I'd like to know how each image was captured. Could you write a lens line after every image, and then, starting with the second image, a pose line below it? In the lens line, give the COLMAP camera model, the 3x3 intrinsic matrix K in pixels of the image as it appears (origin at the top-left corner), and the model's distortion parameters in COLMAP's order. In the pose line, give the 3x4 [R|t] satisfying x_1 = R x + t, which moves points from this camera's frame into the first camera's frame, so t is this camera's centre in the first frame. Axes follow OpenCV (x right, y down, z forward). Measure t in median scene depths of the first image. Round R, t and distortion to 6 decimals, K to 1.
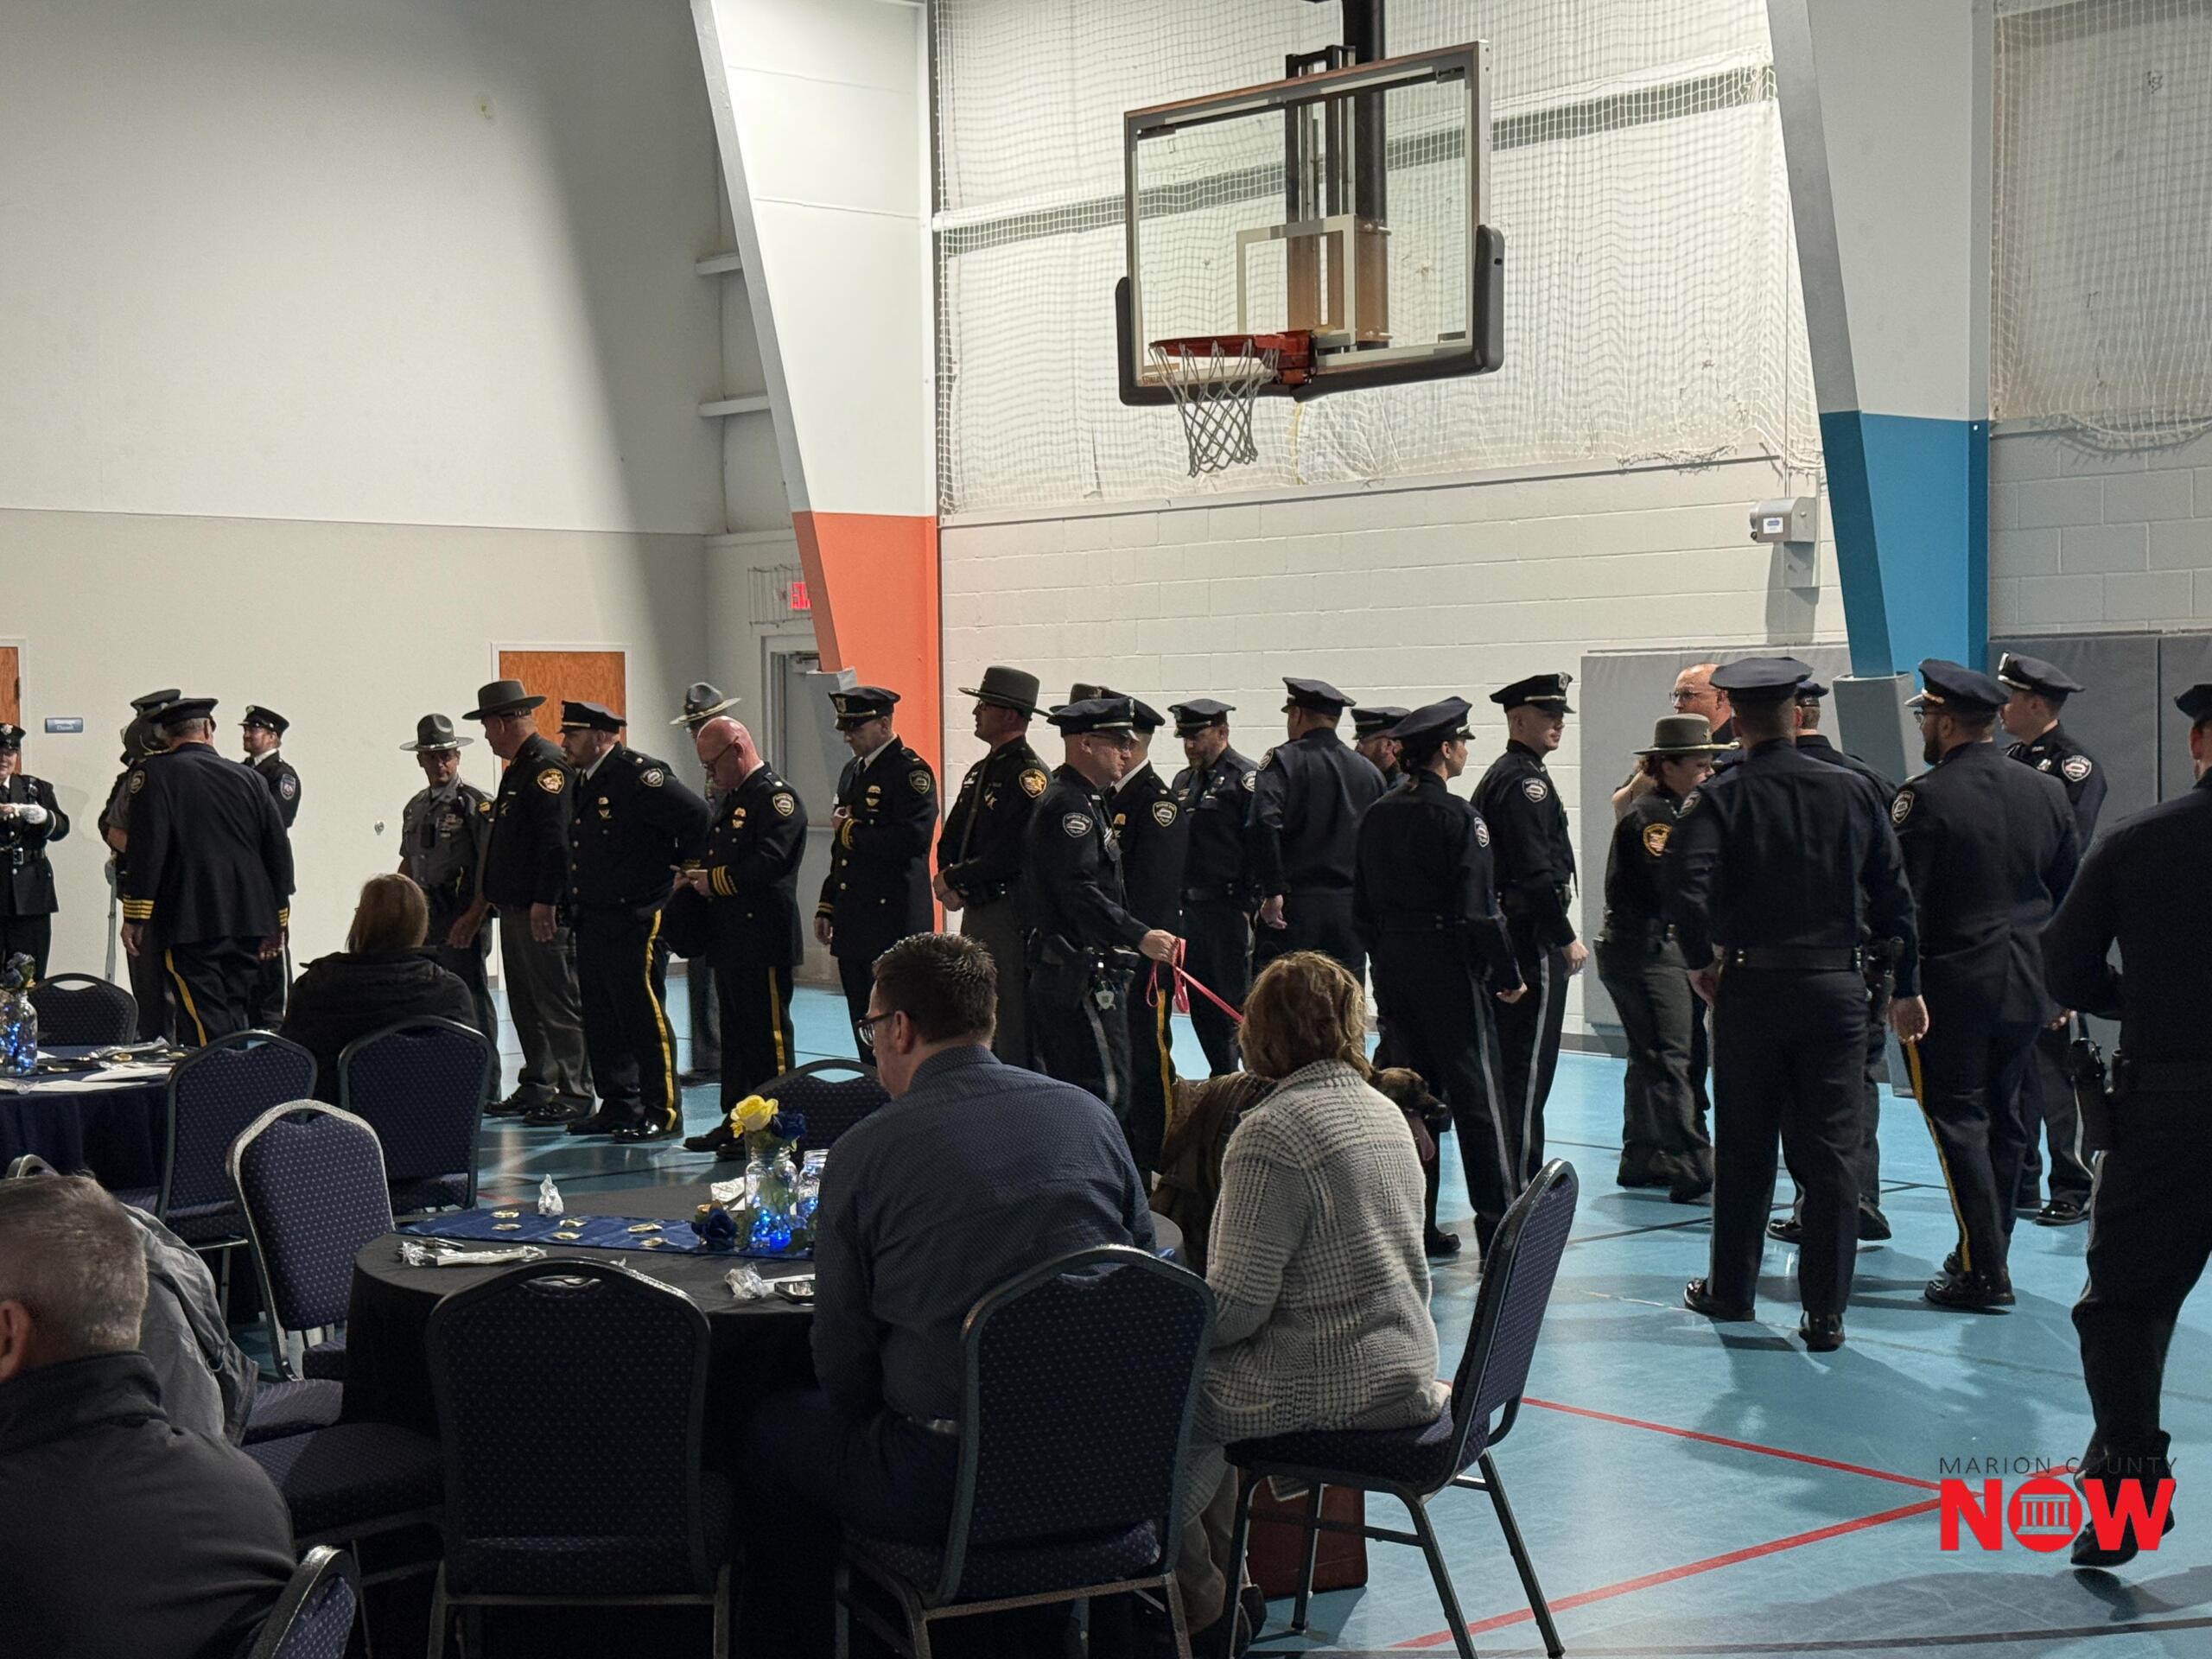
lens RADIAL K [[3309.3, 0, 1106.0], [0, 3309.3, 829.5], [0, 0, 1]] dist [0.178986, -0.238323]
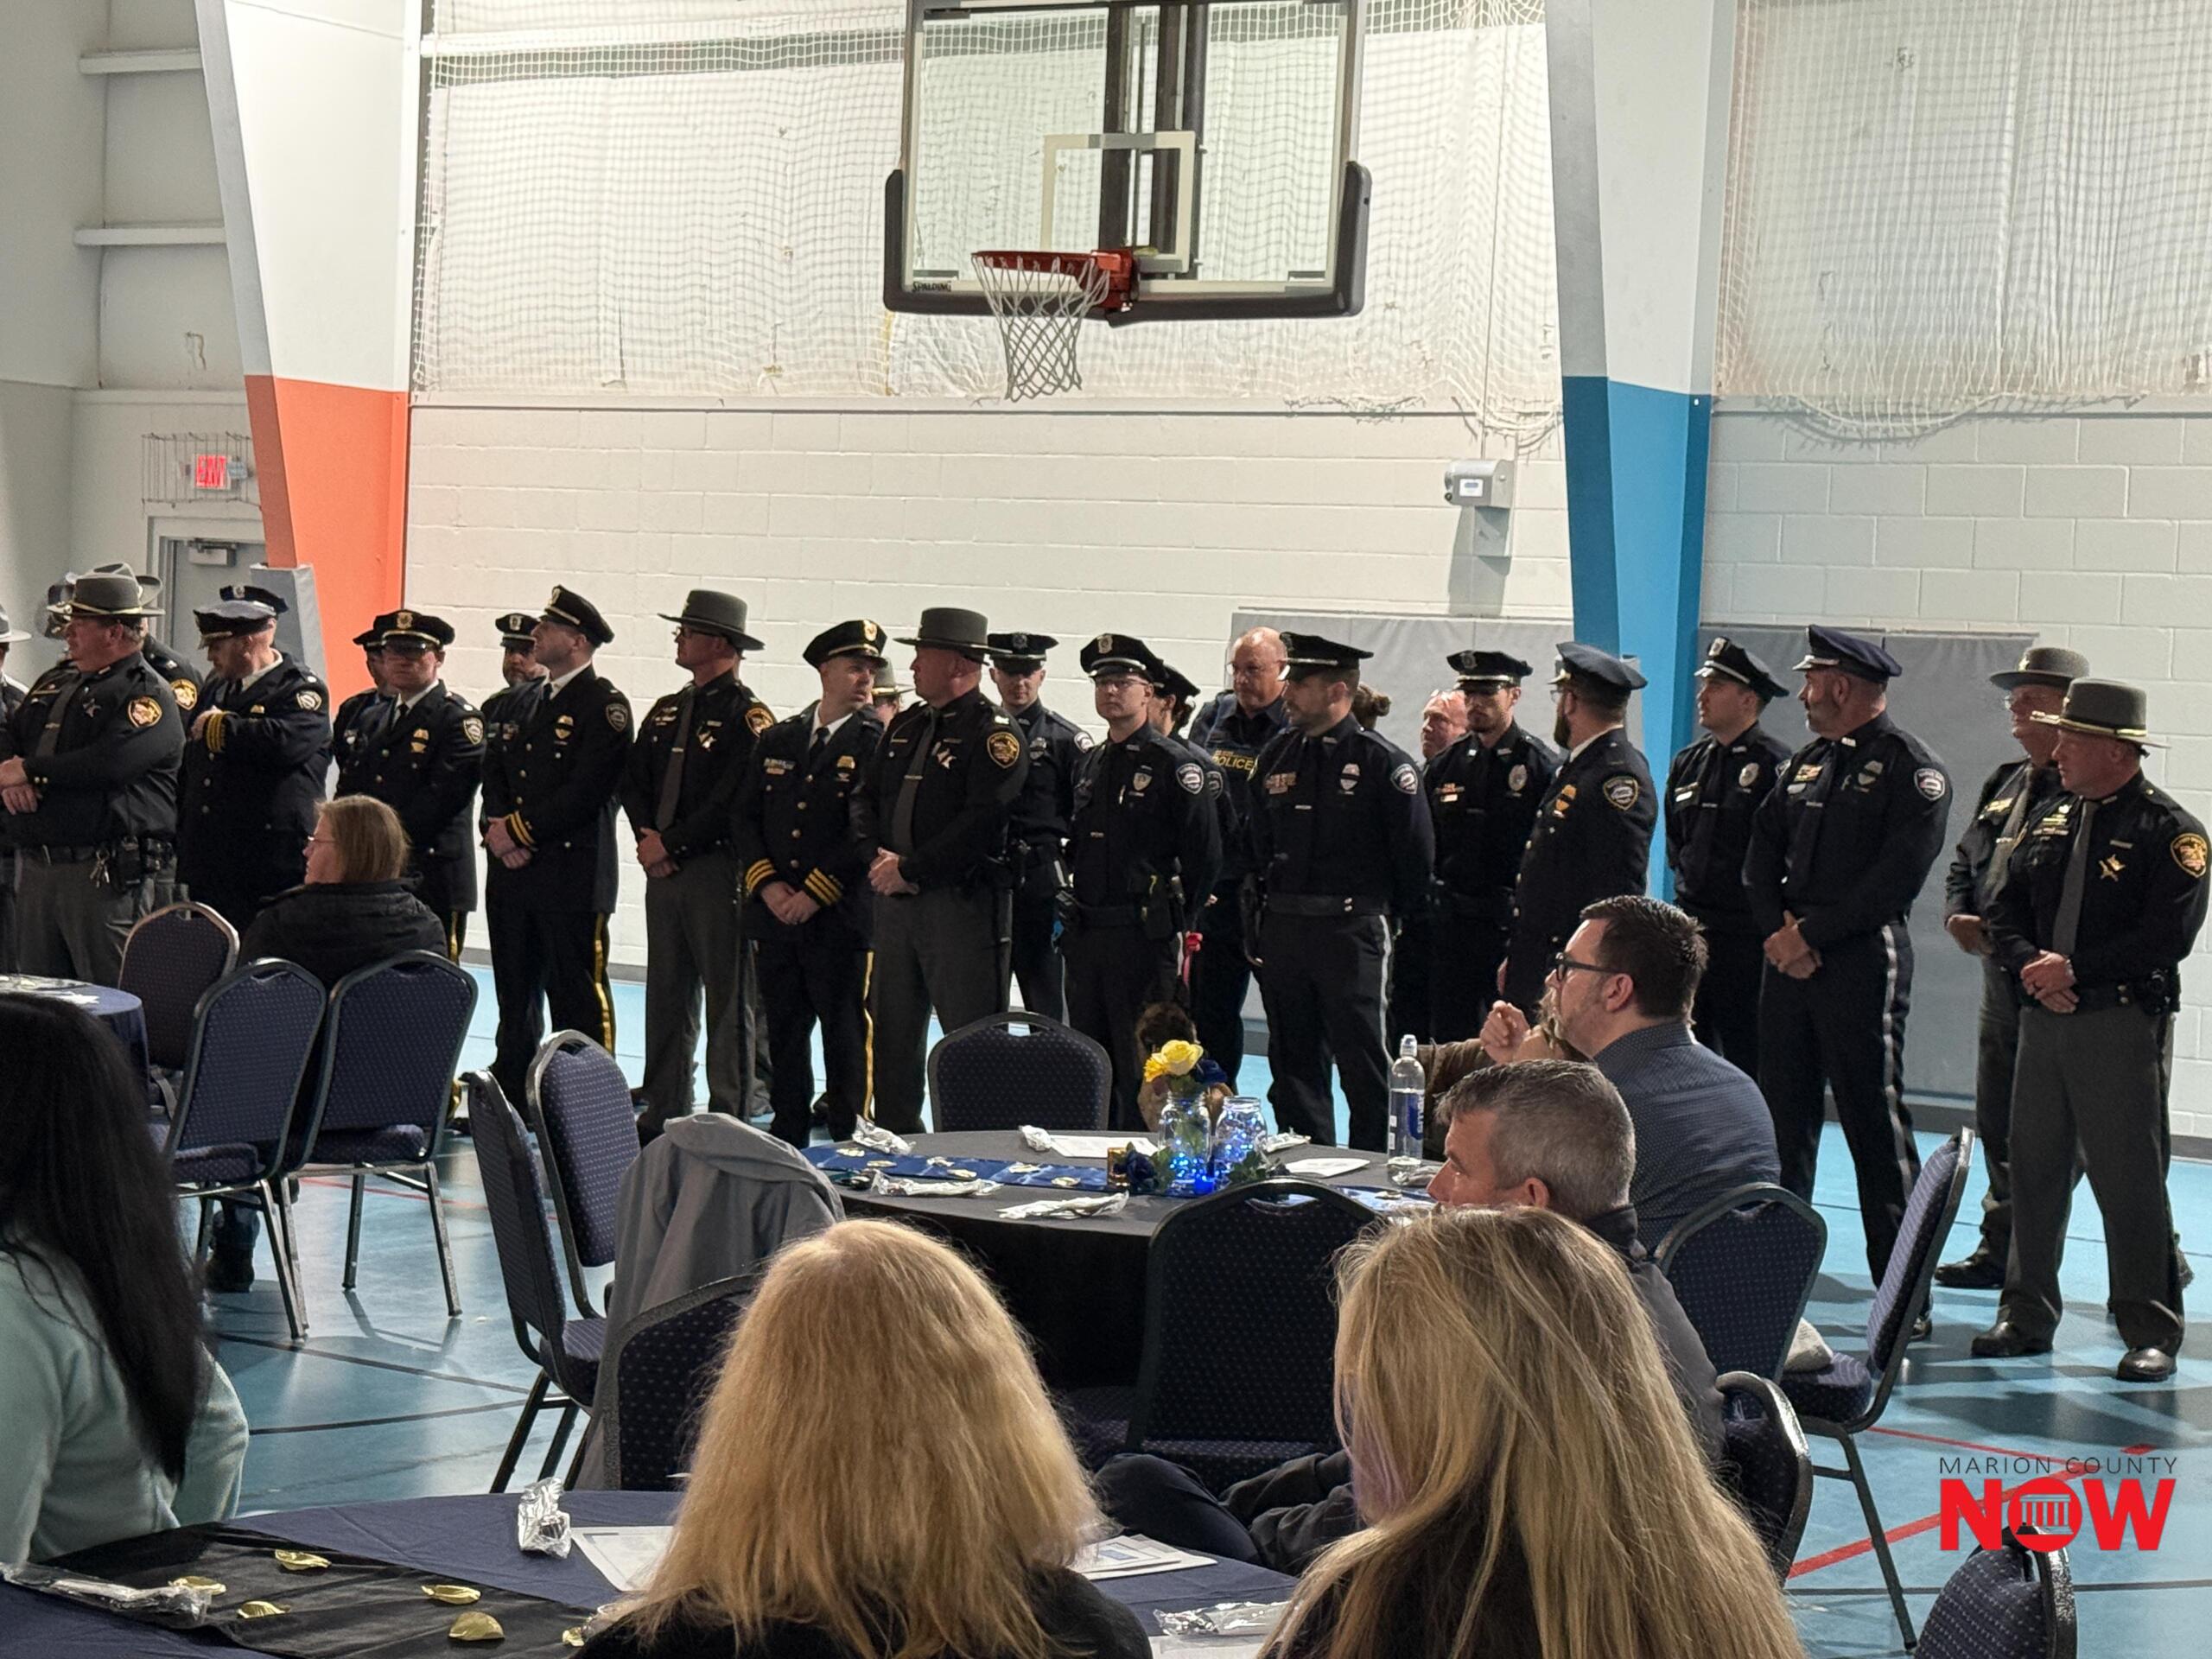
lens RADIAL K [[4053.0, 0, 1106.0], [0, 4053.0, 829.5], [0, 0, 1]] dist [0.158820, -0.145677]
pose [[0.969106, 0.049582, 0.241610, -0.175367], [-0.052189, 0.998628, 0.004397, 0.004570], [-0.241060, -0.016871, 0.970363, -0.079964]]
